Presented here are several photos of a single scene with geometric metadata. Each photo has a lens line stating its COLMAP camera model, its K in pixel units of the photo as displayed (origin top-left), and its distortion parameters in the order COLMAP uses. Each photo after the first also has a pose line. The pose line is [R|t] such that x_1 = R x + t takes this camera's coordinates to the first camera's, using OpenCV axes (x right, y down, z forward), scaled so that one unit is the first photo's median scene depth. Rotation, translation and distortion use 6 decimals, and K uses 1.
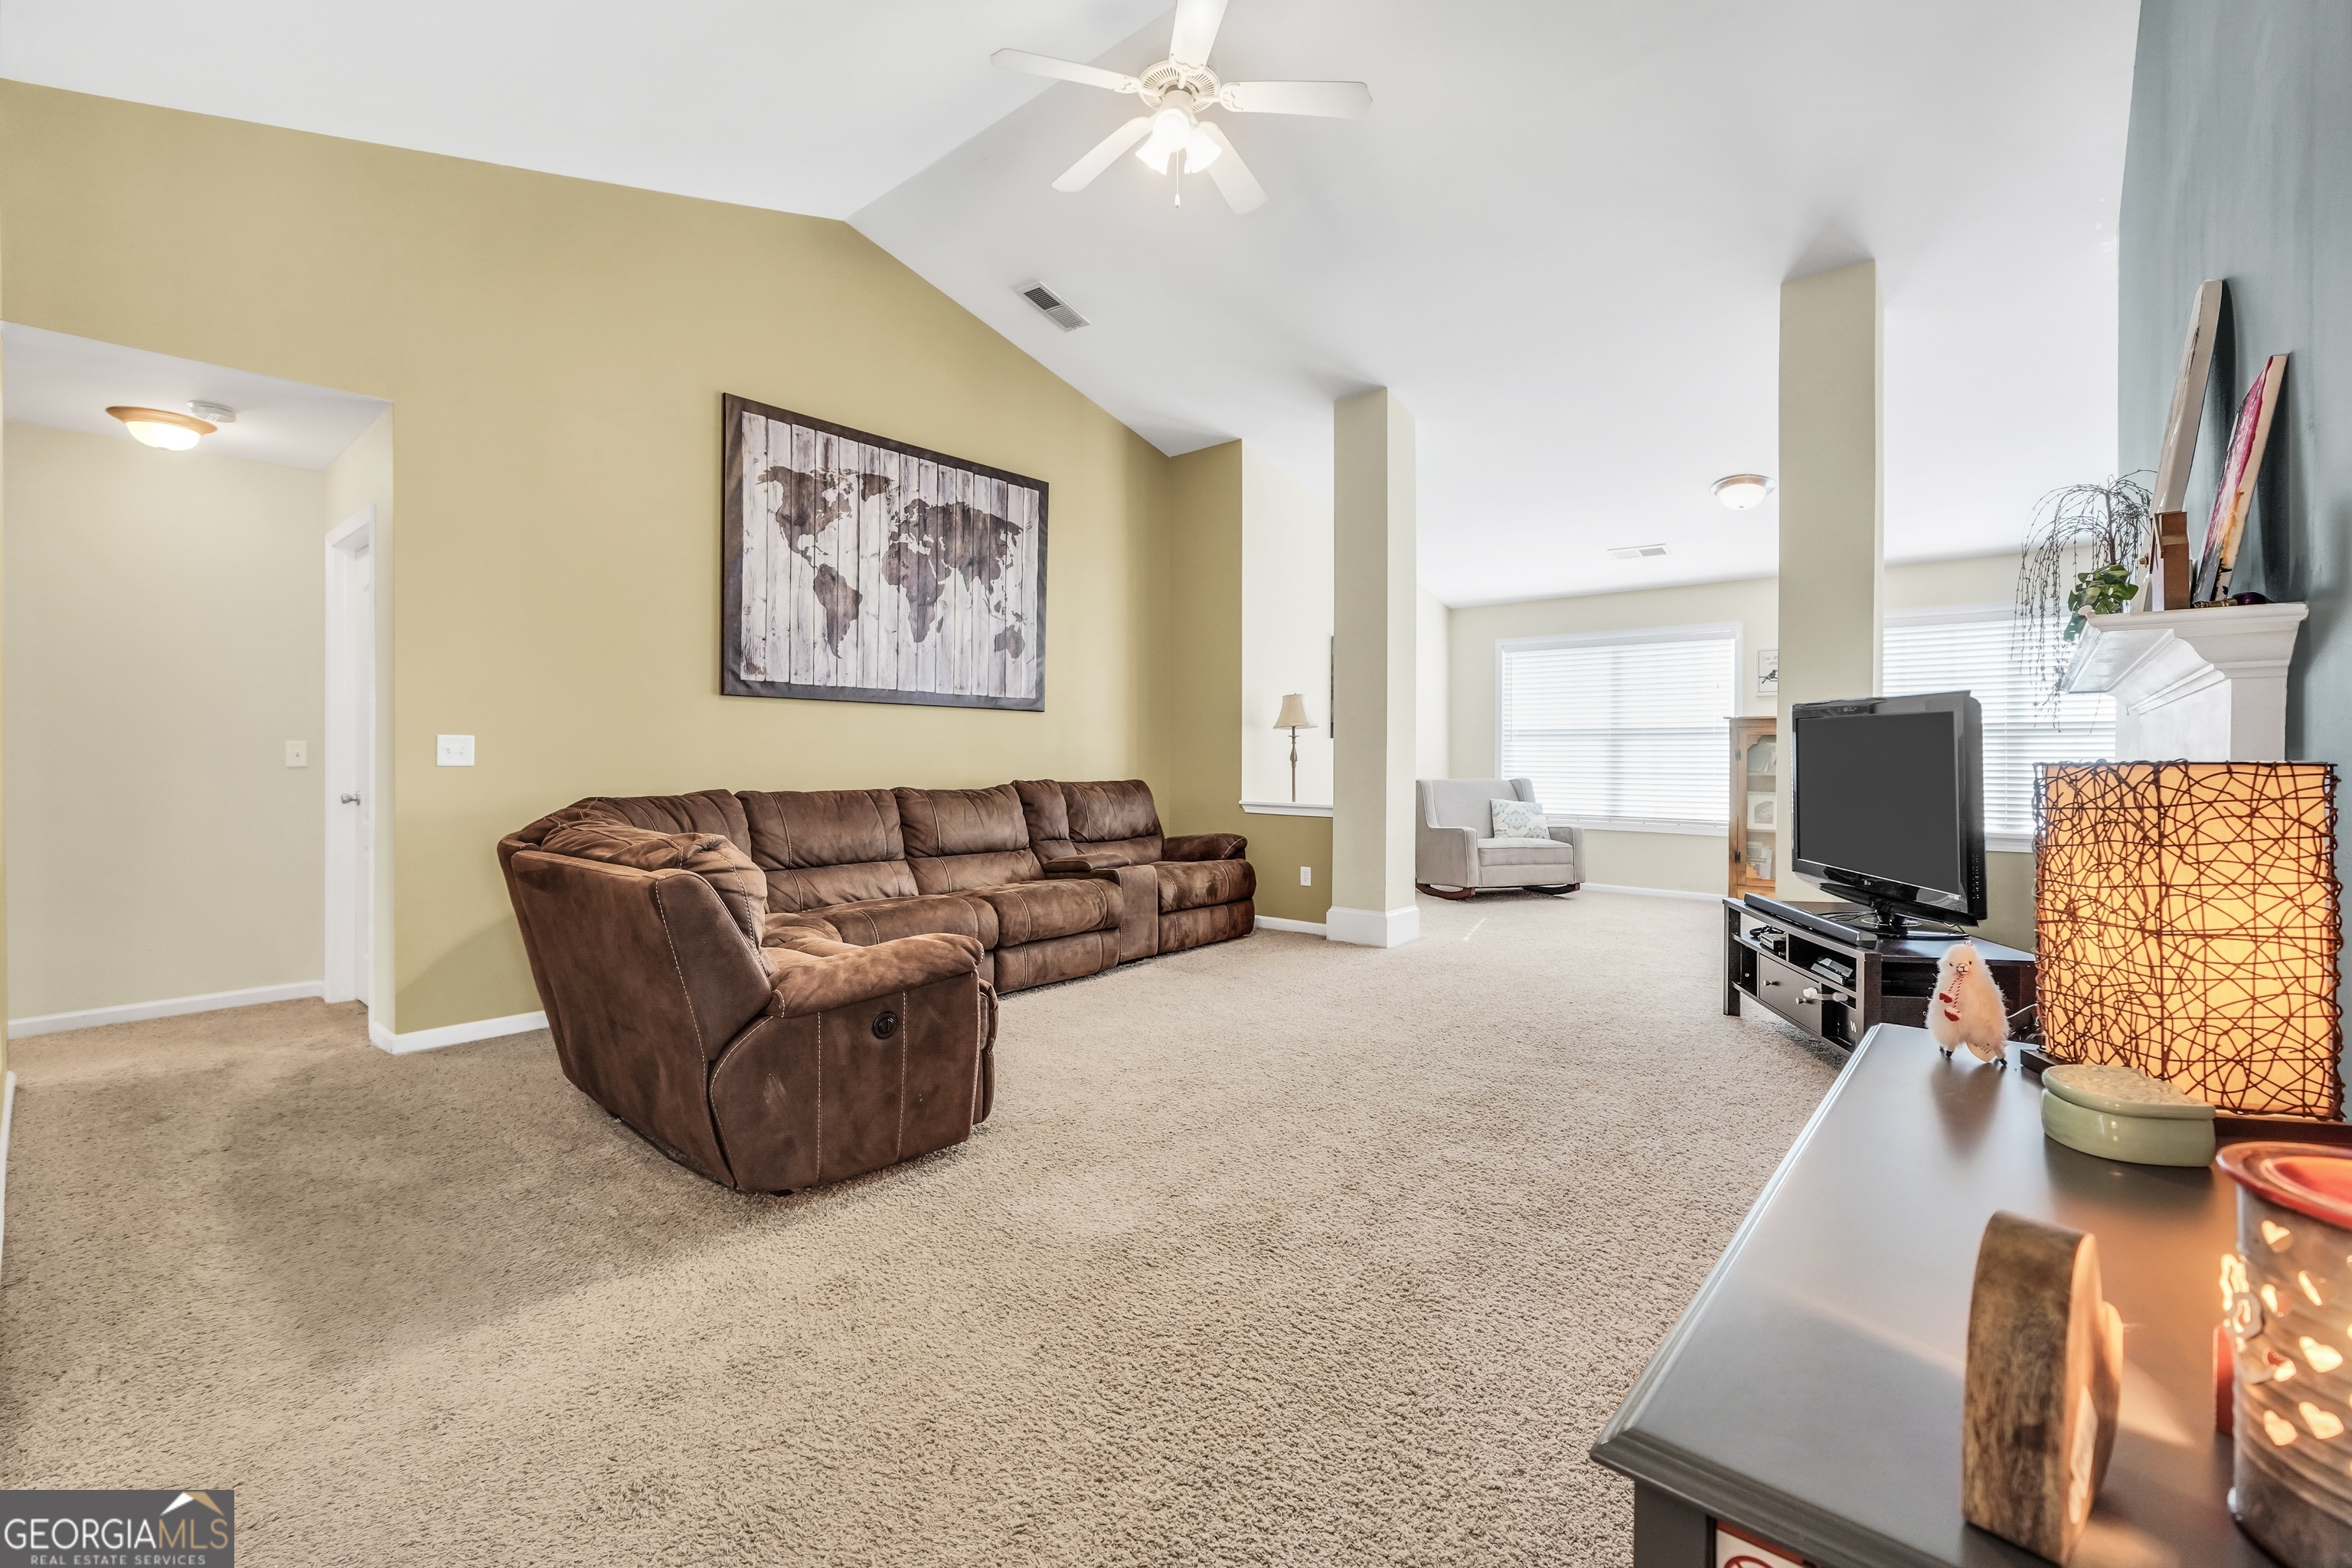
lens RADIAL K [[998.7, 0, 1163.4], [0, 998.7, 771.8], [0, 0, 1]] dist [-0.019480, 0.007604]
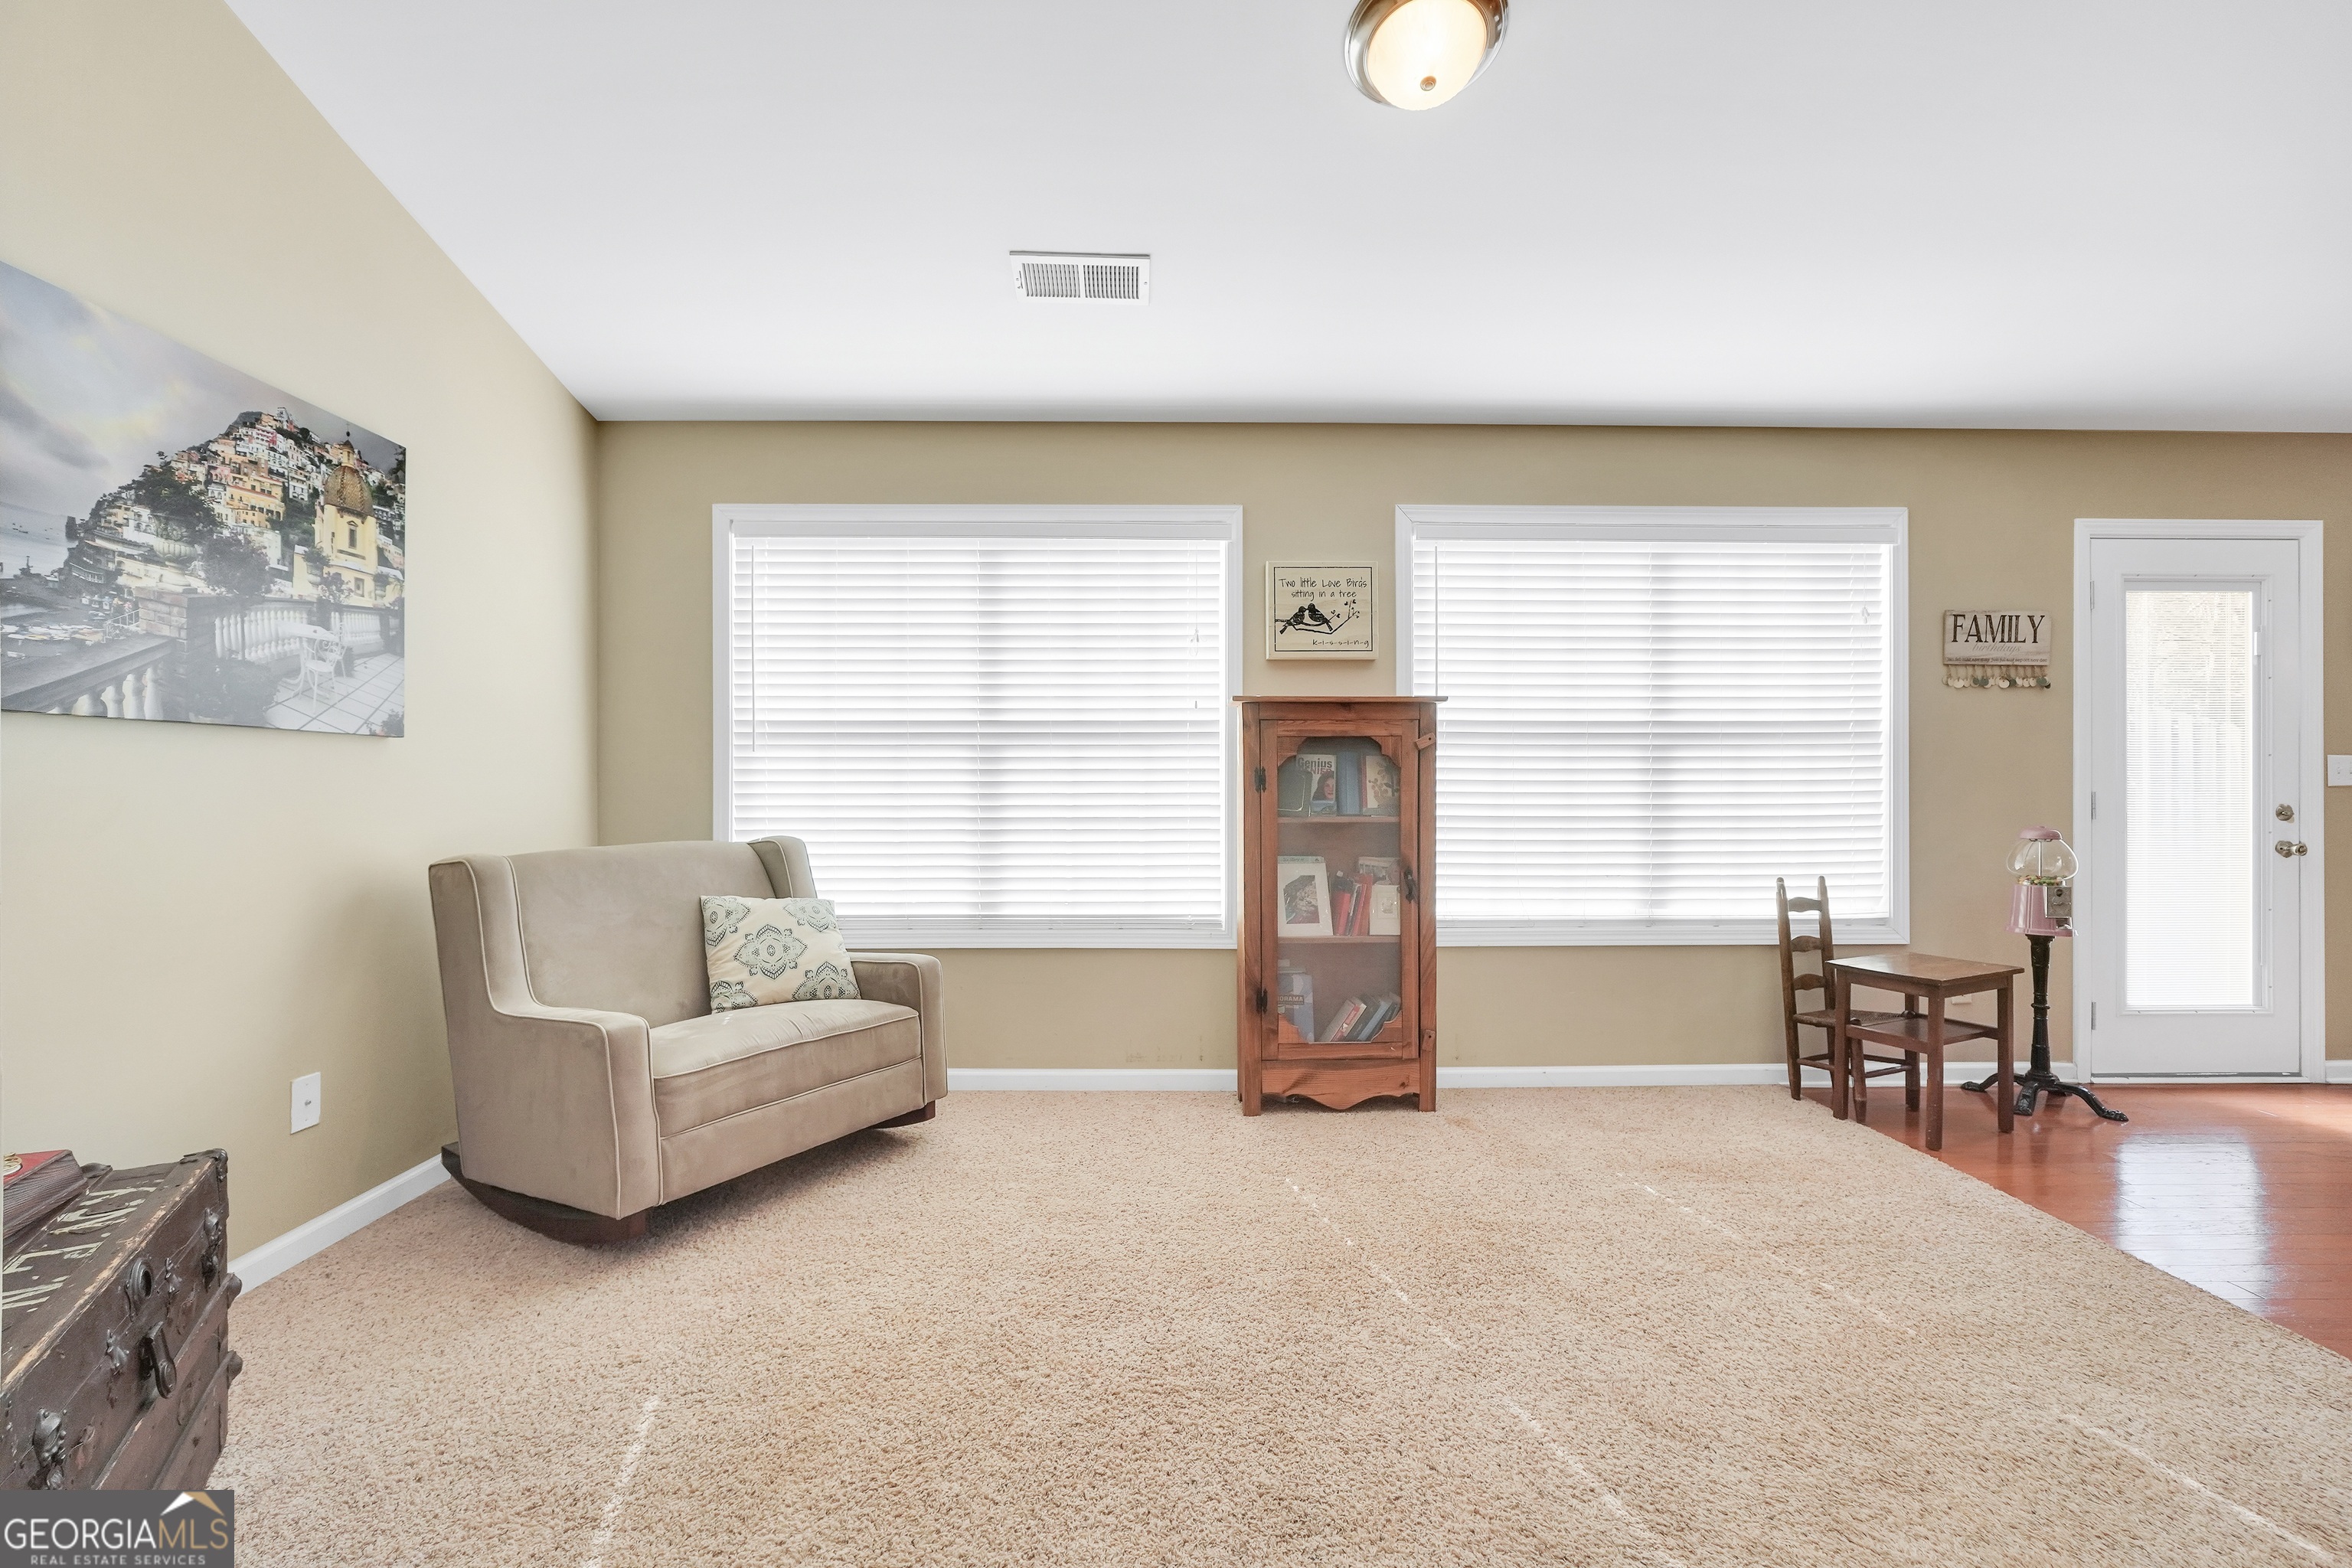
lens RADIAL K [[993.5, 0, 1163.5], [0, 993.5, 778.8], [0, 0, 1]] dist [-0.016930, 0.006651]
pose [[0.741011, -0.003444, 0.671484, 0.234097], [0.018359, 0.999717, -0.015132, -0.010509], [-0.671242, 0.023541, 0.740865, 0.683002]]
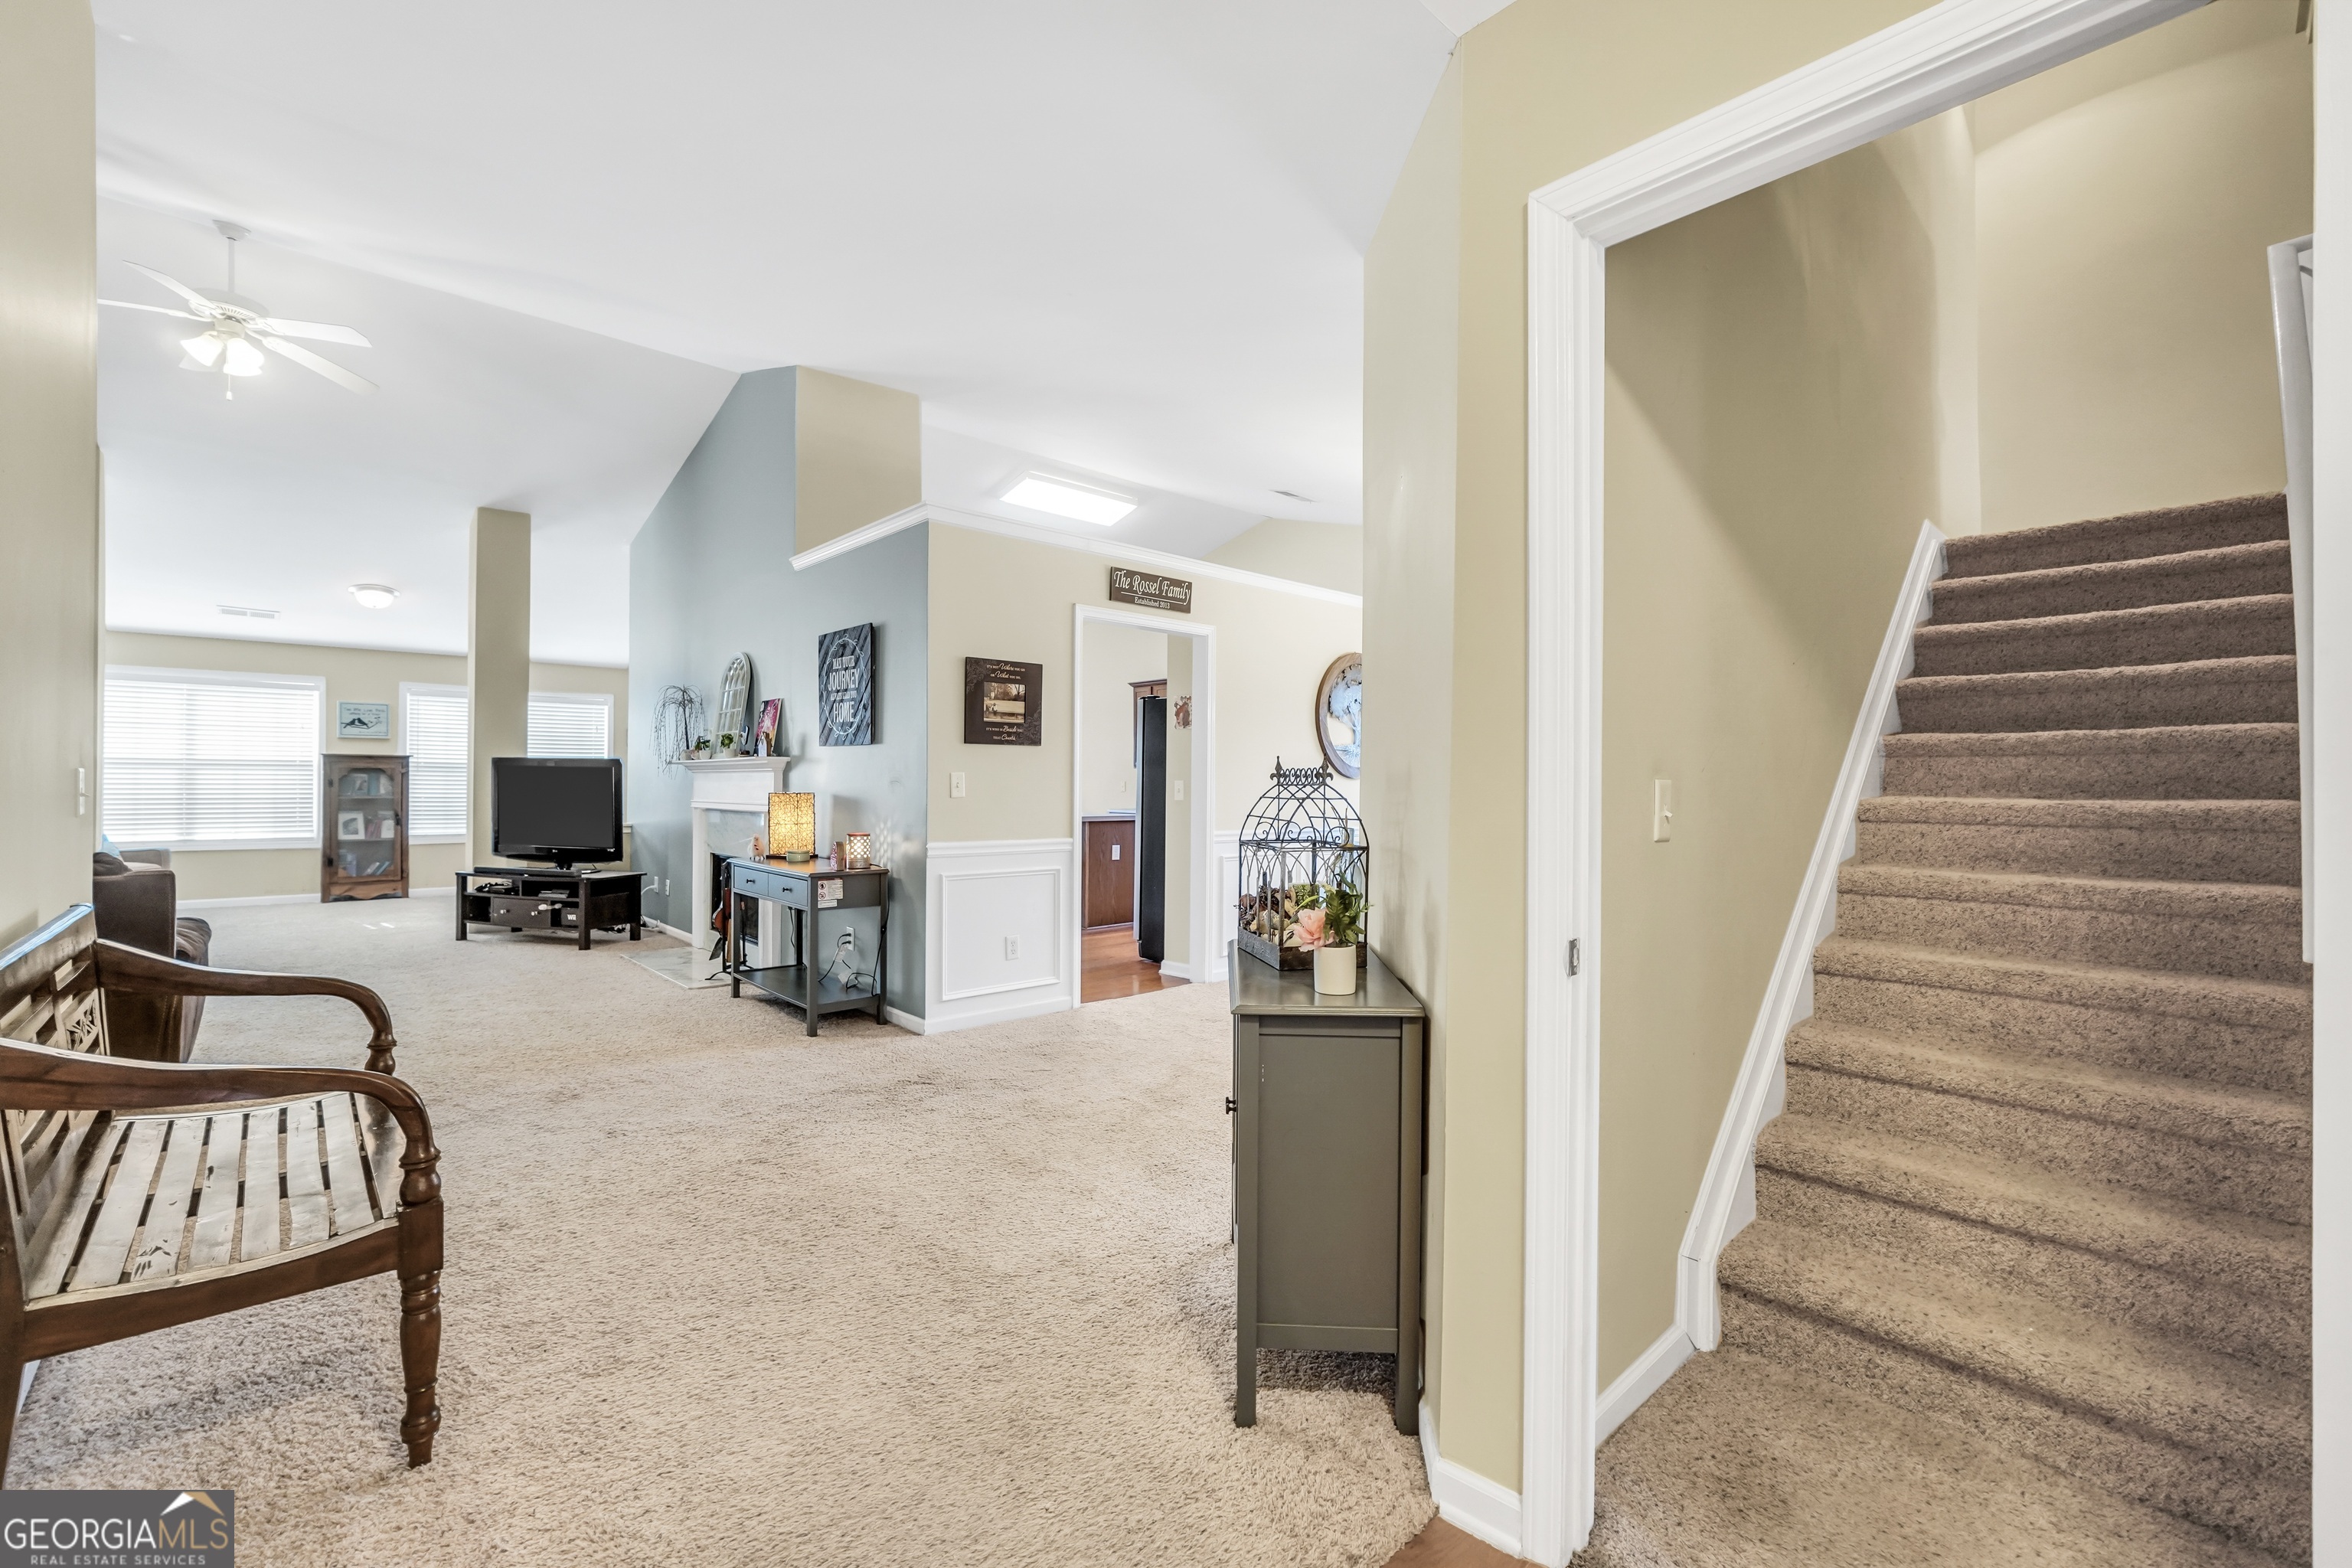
lens RADIAL K [[996.8, 0, 1165.0], [0, 996.8, 781.9], [0, 0, 1]] dist [-0.028359, 0.012378]
pose [[0.112609, -0.002603, 0.993636, -0.567466], [0.015024, 0.999887, 0.000916, -0.002767], [-0.993526, 0.014826, 0.112635, -0.223830]]
